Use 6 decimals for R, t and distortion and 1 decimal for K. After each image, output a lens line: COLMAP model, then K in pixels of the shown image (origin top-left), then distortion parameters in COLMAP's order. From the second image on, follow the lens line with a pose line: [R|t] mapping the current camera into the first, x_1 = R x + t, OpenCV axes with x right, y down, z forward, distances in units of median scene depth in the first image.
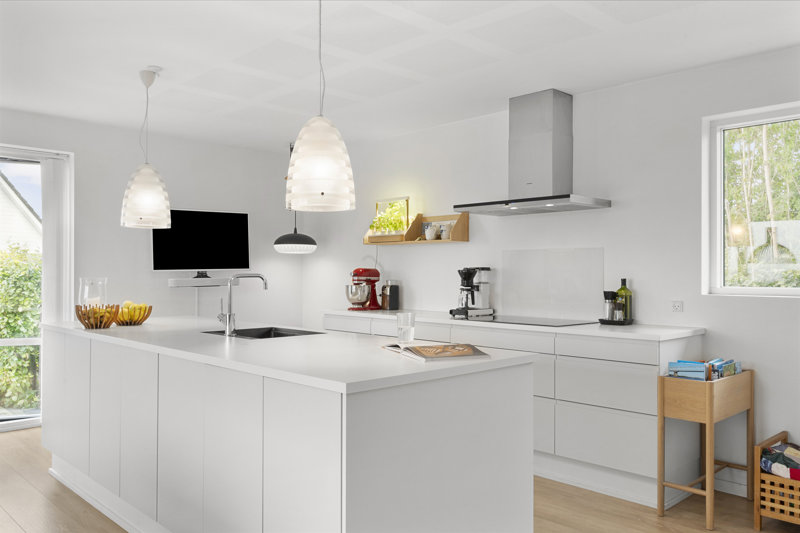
lens RADIAL K [[624.4, 0, 400.3], [0, 624.4, 268.0], [0, 0, 1]] dist [-0.001110, 0.002209]
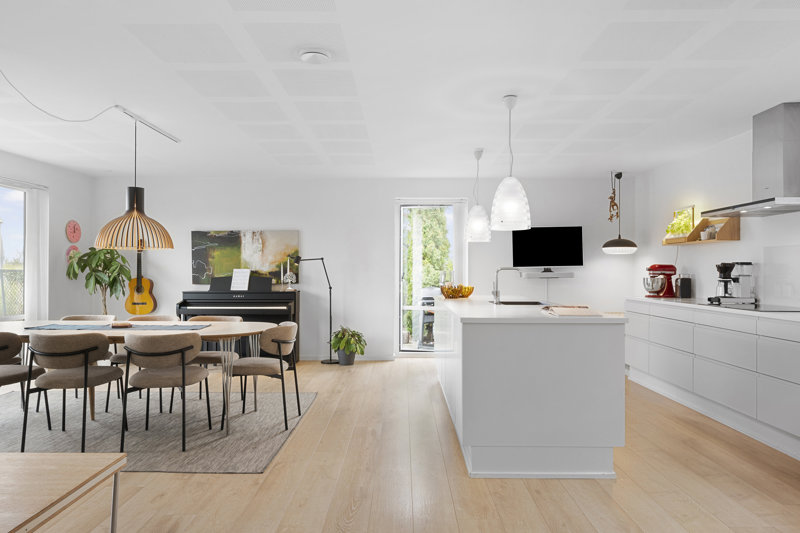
lens RADIAL K [[532.2, 0, 399.3], [0, 532.2, 265.8], [0, 0, 1]] dist [0.007599, 0.001639]
pose [[0.706181, -0.009498, -0.707968, 0.354144], [0.007314, 0.999955, -0.006119, 0.006404], [0.707994, -0.000857, 0.706218, -0.142470]]
